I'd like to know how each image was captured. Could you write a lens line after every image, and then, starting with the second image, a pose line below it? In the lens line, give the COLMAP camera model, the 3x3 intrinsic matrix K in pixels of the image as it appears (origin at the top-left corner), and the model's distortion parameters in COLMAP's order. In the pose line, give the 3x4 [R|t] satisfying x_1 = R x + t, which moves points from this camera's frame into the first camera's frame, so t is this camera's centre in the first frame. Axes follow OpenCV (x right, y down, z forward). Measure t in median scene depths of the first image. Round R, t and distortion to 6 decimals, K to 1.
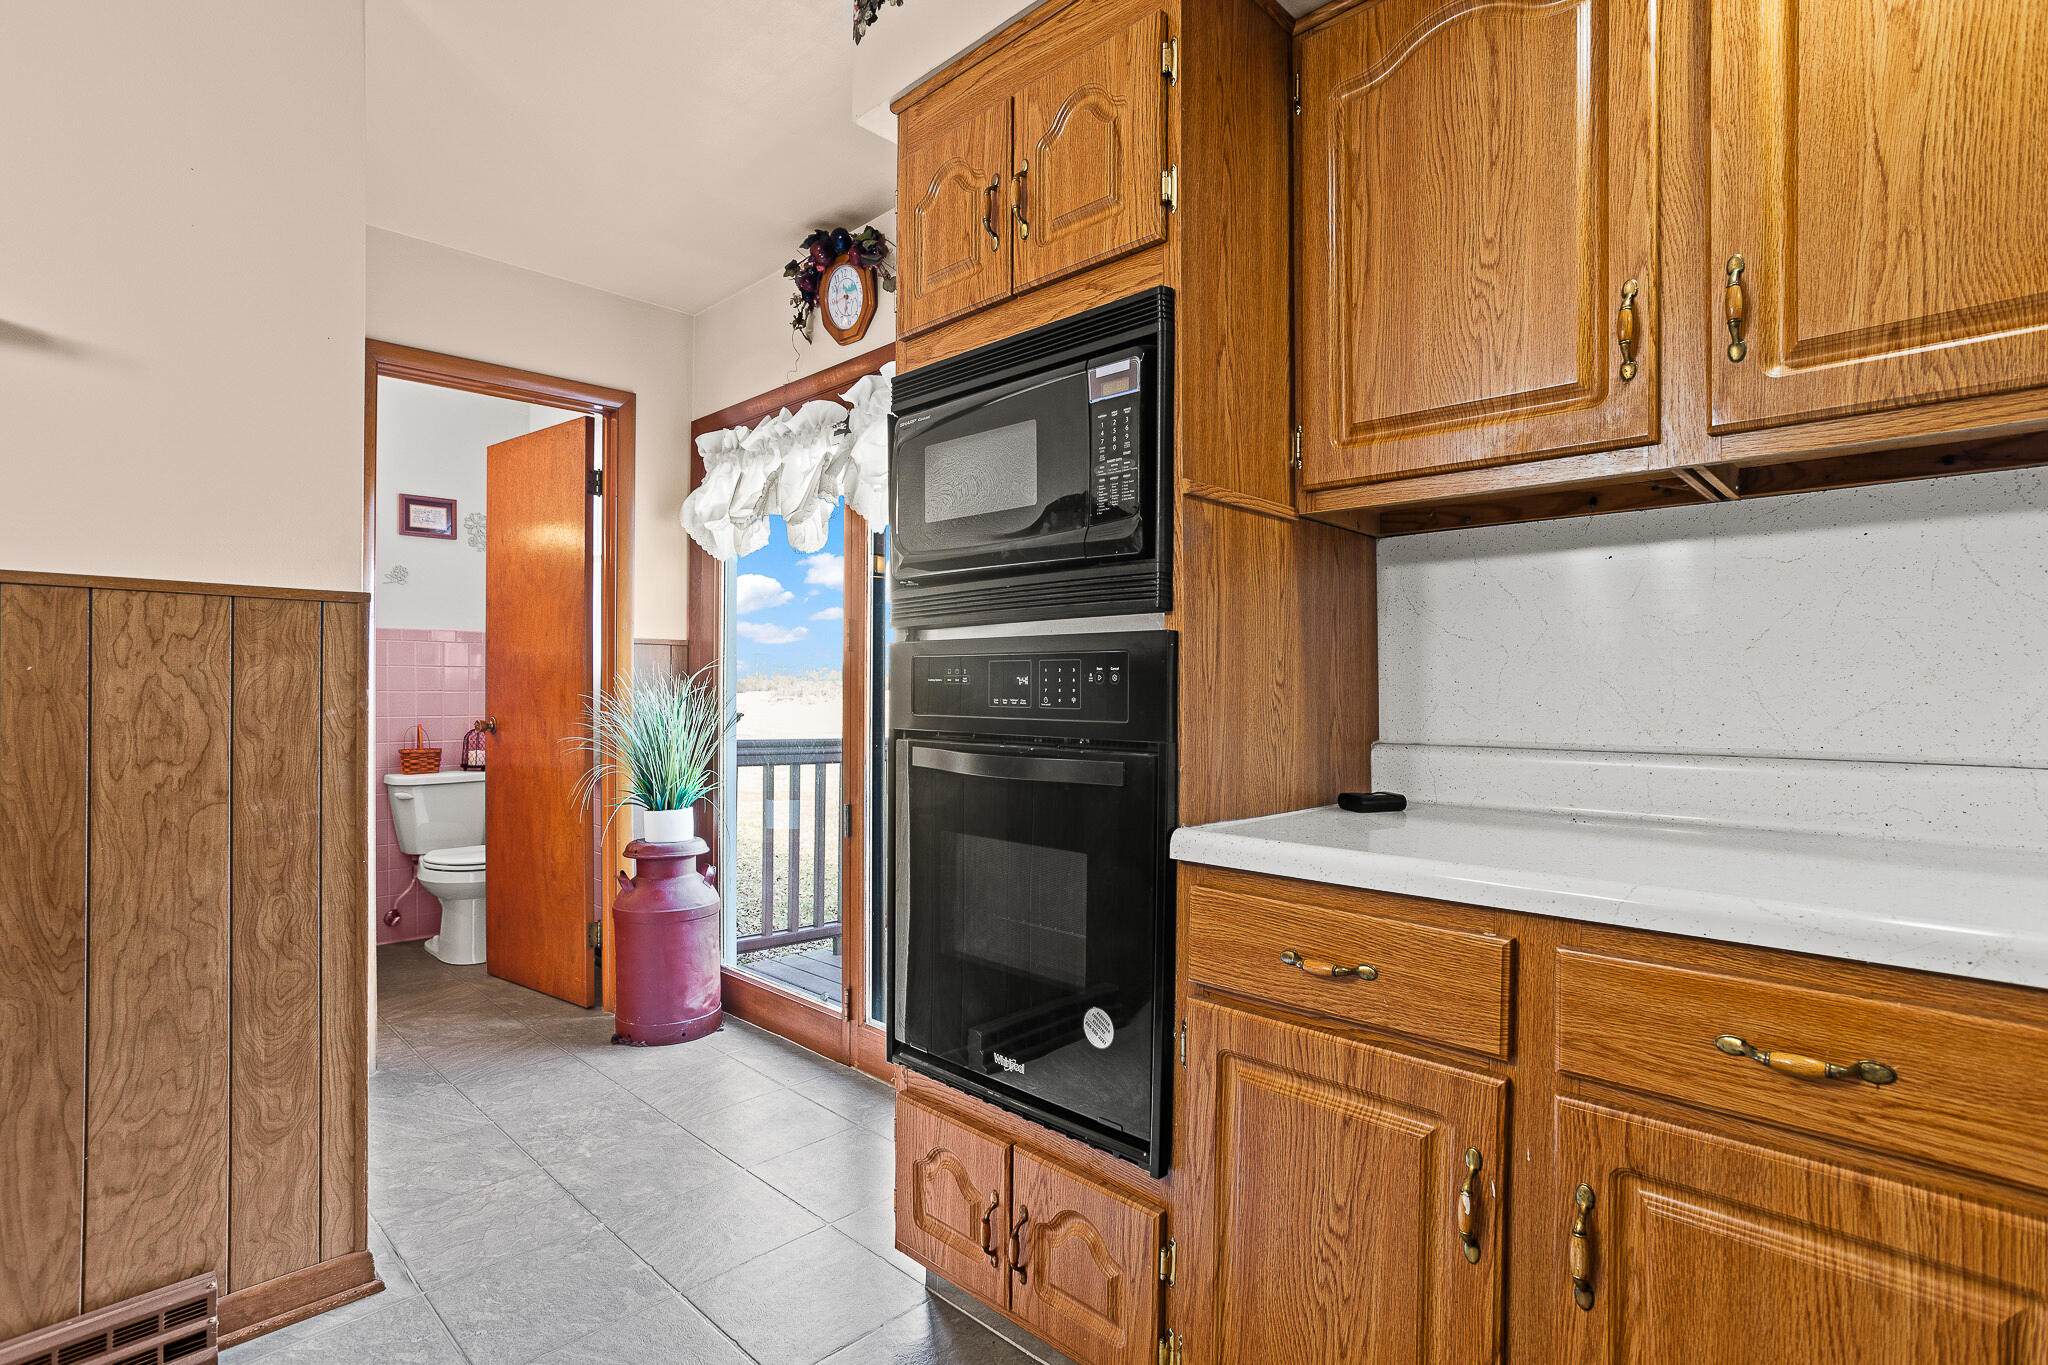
lens RADIAL K [[1003.6, 0, 1049.6], [0, 1003.6, 694.2], [0, 0, 1]] dist [-0.046246, 0.024976]
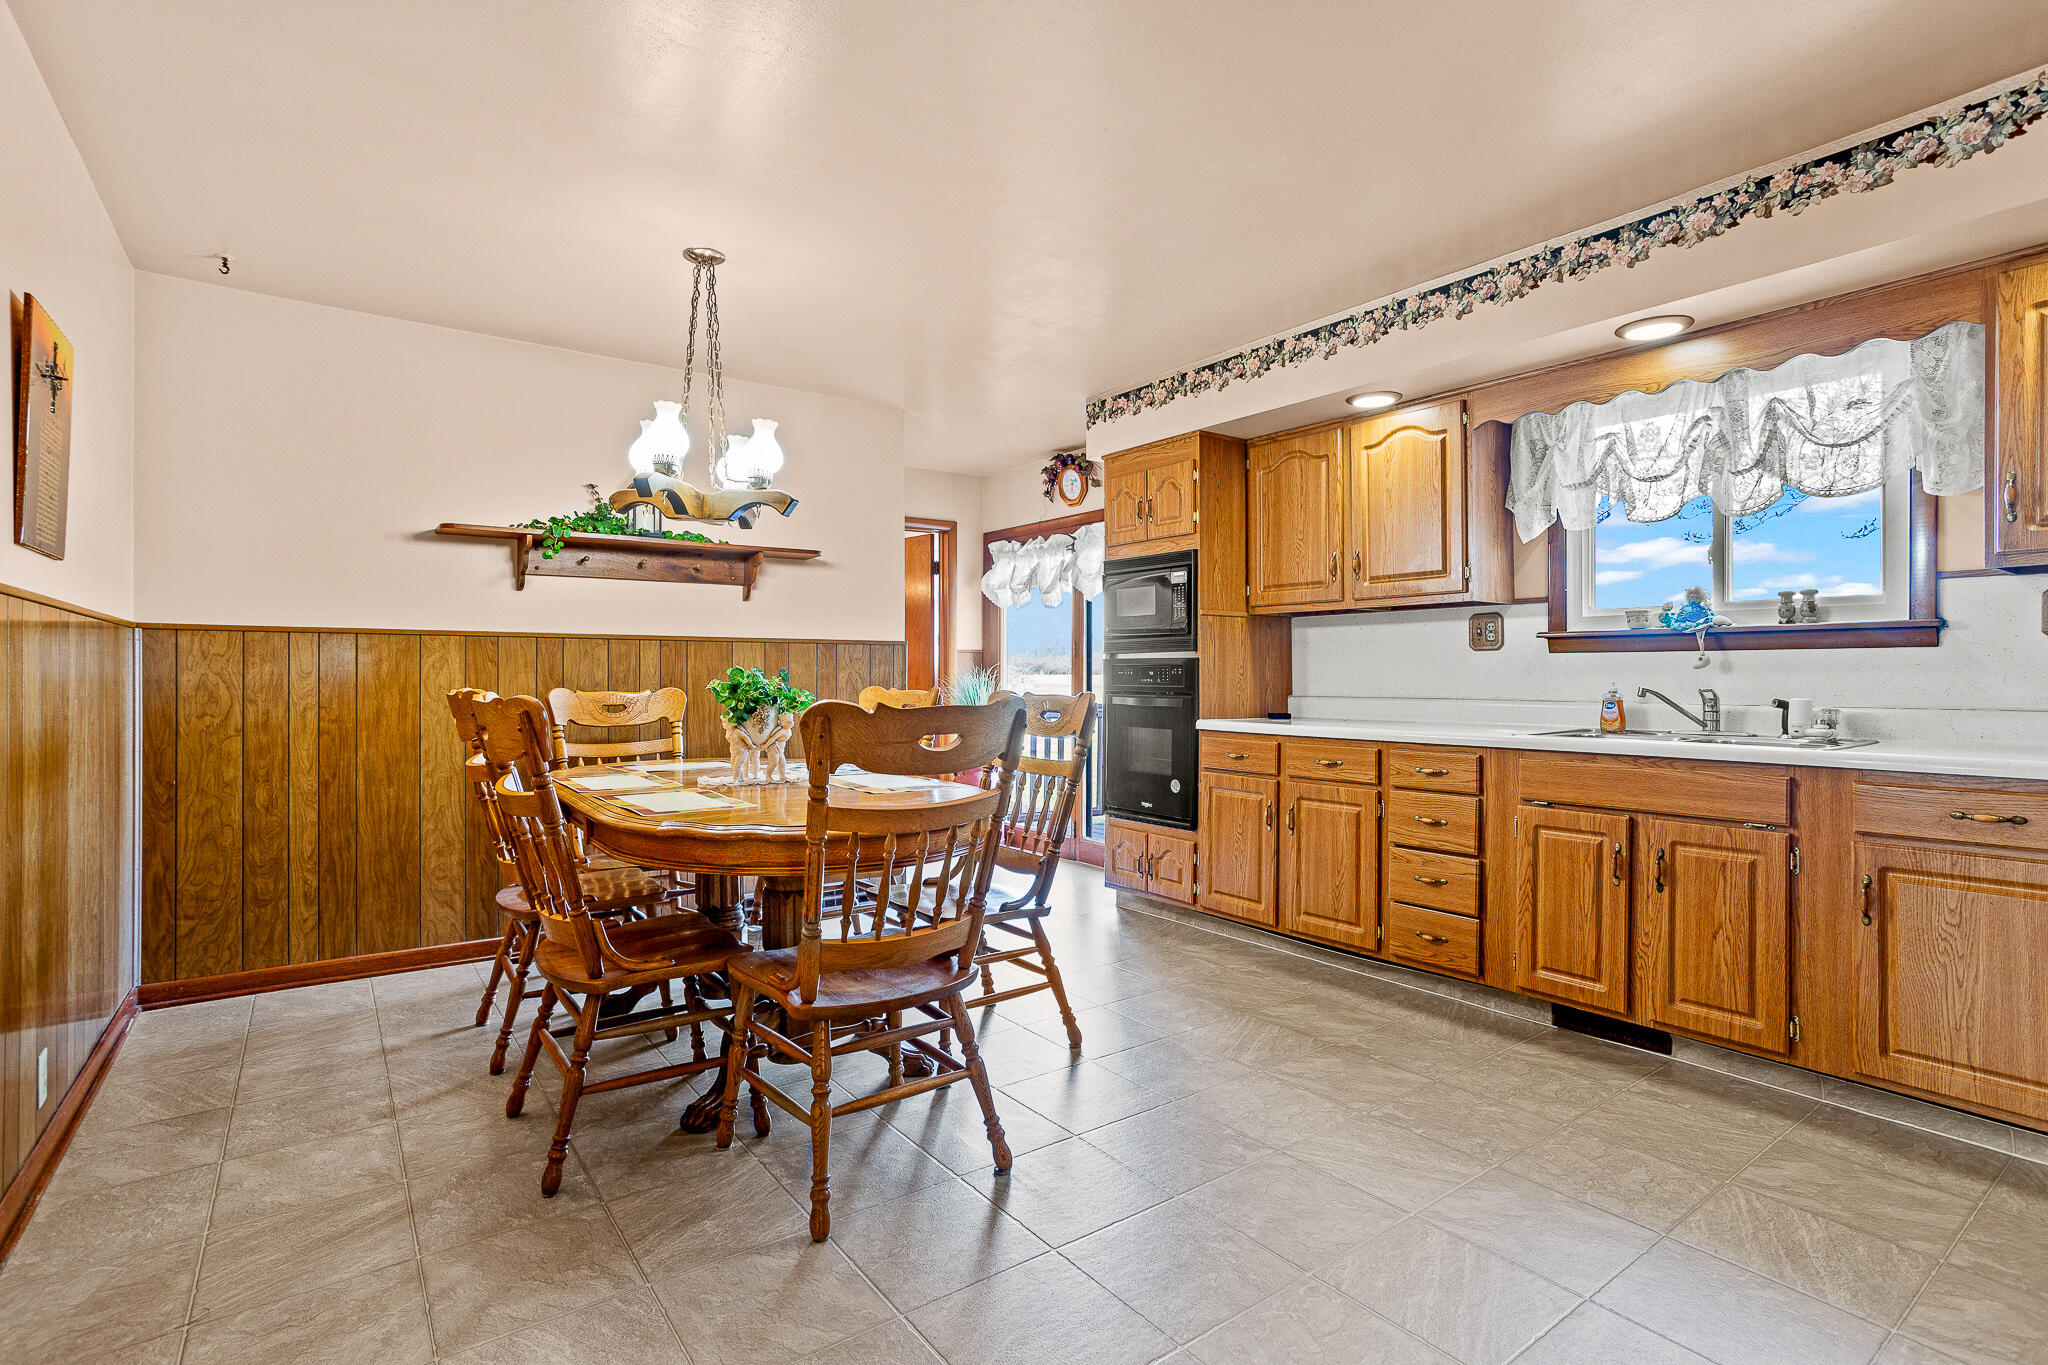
lens RADIAL K [[1020.1, 0, 1091.1], [0, 1020.1, 673.8], [0, 0, 1]] dist [-0.053866, 0.047164]
pose [[0.992989, -0.004368, -0.118122, 0.140762], [0.003866, 0.999982, -0.004479, 0.001078], [0.118140, 0.003991, 0.992989, -1.859929]]
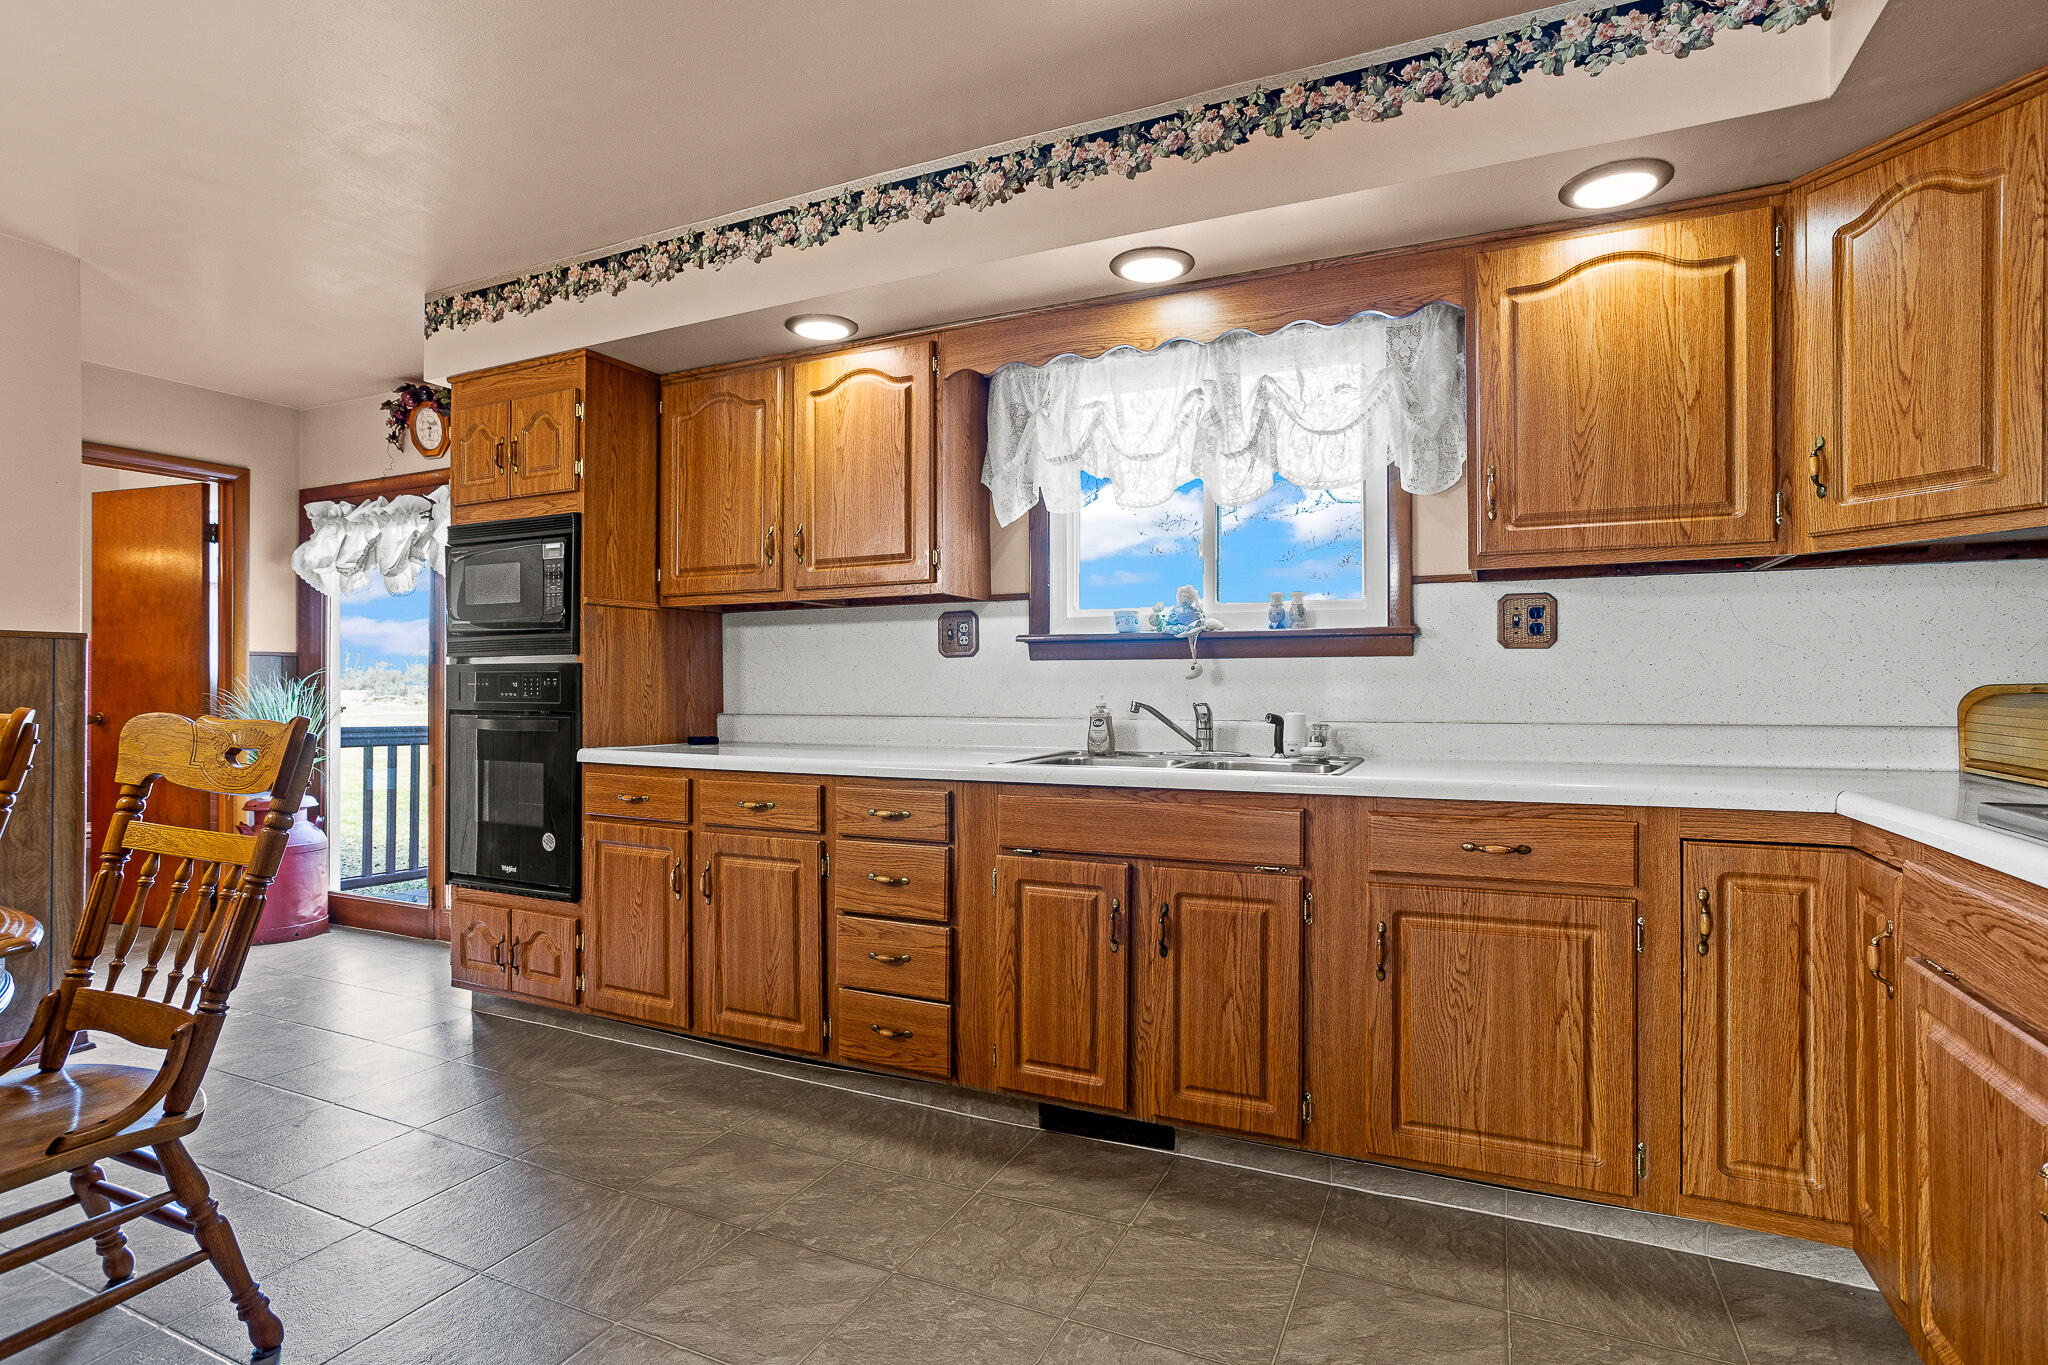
lens RADIAL K [[972.0, 0, 1067.1], [0, 972.0, 684.8], [0, 0, 1]] dist [-0.048252, 0.031963]
pose [[0.934893, -0.003752, 0.354910, 0.316446], [0.005744, 0.999973, -0.004557, 0.002687], [-0.354883, 0.006299, 0.934890, -1.199849]]
